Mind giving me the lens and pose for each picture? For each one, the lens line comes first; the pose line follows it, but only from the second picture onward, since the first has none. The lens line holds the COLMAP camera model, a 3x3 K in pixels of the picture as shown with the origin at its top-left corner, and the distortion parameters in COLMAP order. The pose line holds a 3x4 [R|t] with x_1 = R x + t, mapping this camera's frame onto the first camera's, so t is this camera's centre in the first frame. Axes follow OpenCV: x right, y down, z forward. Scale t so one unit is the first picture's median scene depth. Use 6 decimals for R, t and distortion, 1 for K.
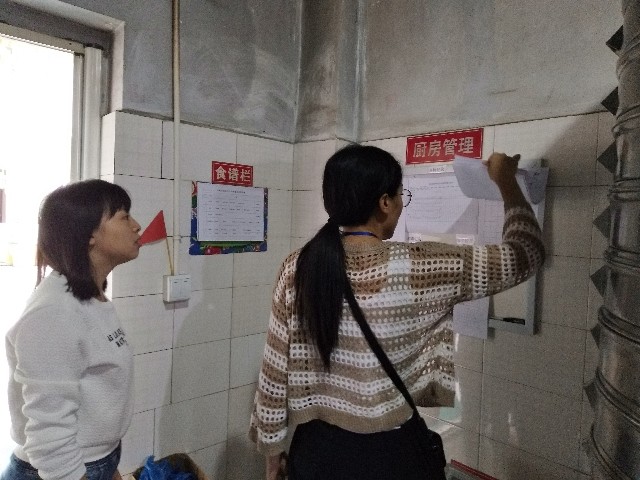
lens RADIAL K [[485.7, 0, 320.0], [0, 485.7, 240.0], [0, 0, 1]] dist [0.093221, -0.144514]
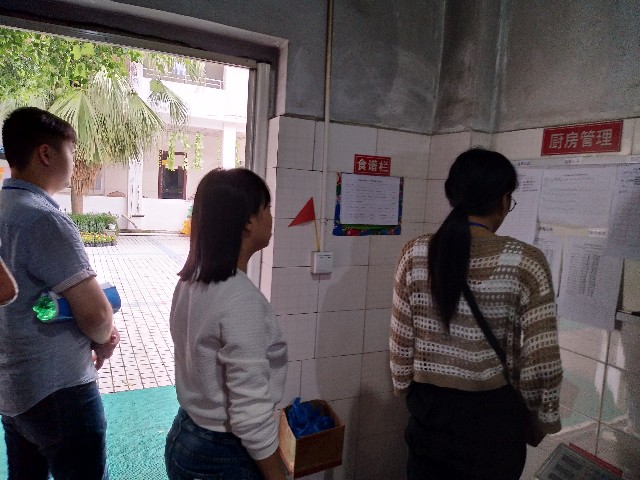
lens RADIAL K [[485.7, 0, 320.0], [0, 485.7, 240.0], [0, 0, 1]] dist [0.093221, -0.144514]
pose [[0.955937, 0.045825, -0.289972, 0.043006], [-0.033119, 0.998270, 0.048577, -0.014144], [0.291696, -0.036833, 0.955802, -0.128680]]
